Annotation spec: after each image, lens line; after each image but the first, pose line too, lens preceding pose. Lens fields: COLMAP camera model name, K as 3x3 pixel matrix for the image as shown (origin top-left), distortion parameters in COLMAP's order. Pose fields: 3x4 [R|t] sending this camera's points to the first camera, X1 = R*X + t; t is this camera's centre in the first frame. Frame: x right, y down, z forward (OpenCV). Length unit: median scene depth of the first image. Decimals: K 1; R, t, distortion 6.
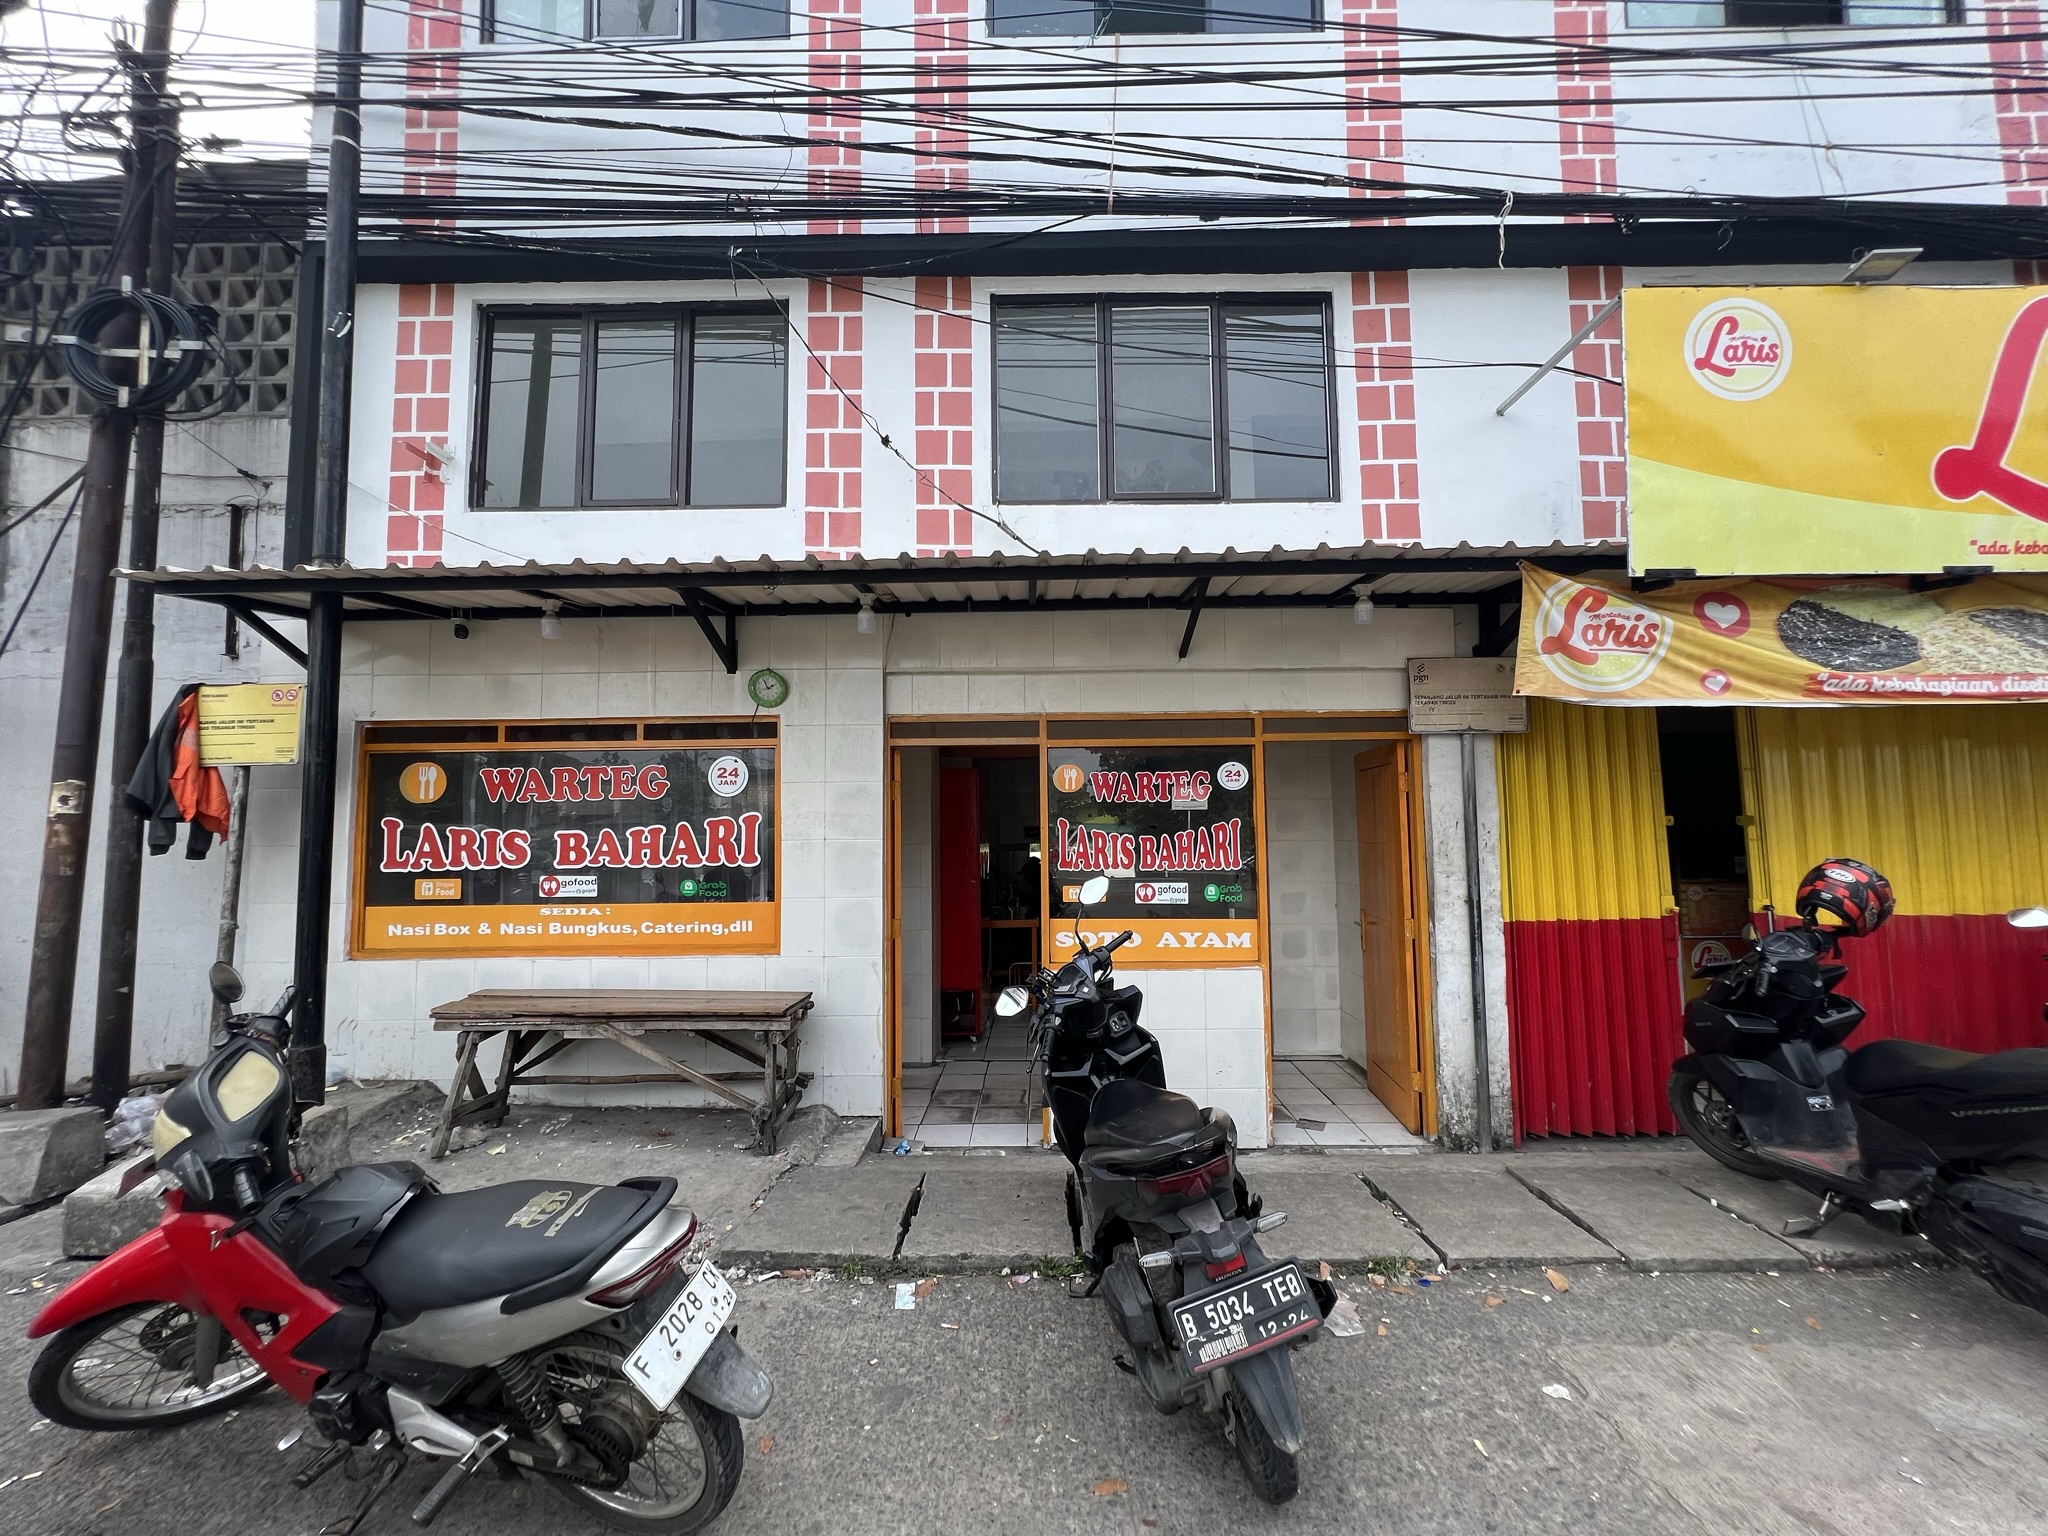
lens RADIAL K [[839.5, 0, 1037.9], [0, 839.5, 776.3], [0, 0, 1]] dist [-0.000770, -0.000033]
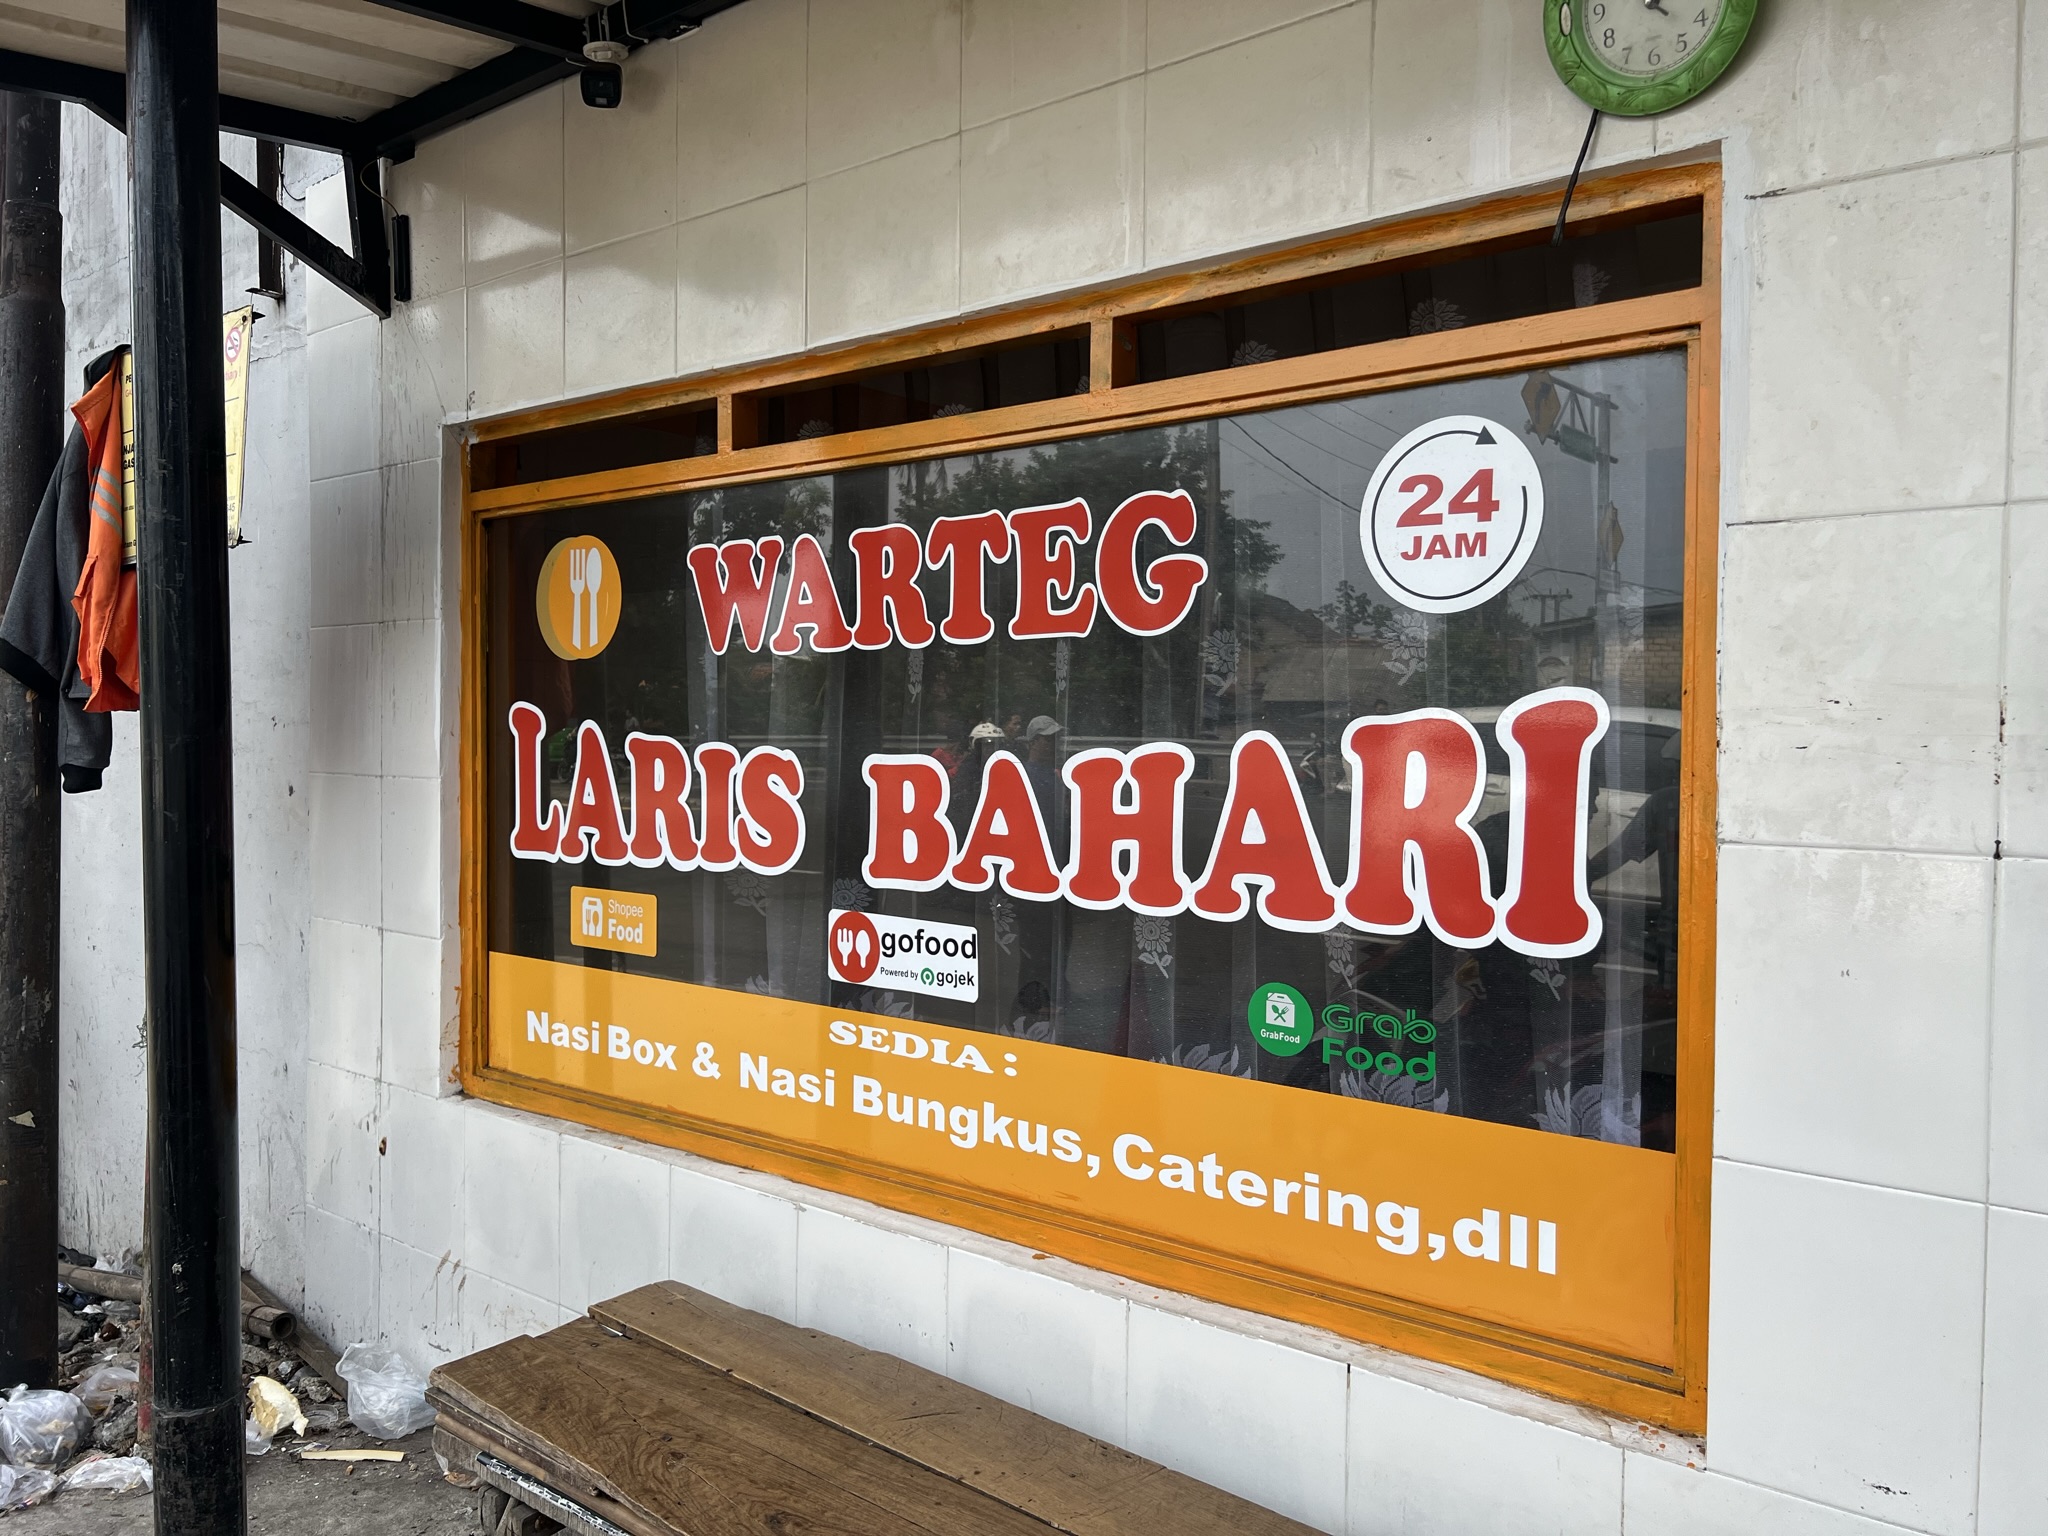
lens RADIAL K [[1576.1, 0, 1001.9], [0, 1576.1, 778.4], [0, 0, 1]] dist [0.073911, -0.091882]
pose [[0.765441, 0.037768, -0.642397, -0.199330], [0.024272, 0.995871, 0.087471, 0.027916], [0.643049, -0.082546, 0.761364, 0.626848]]
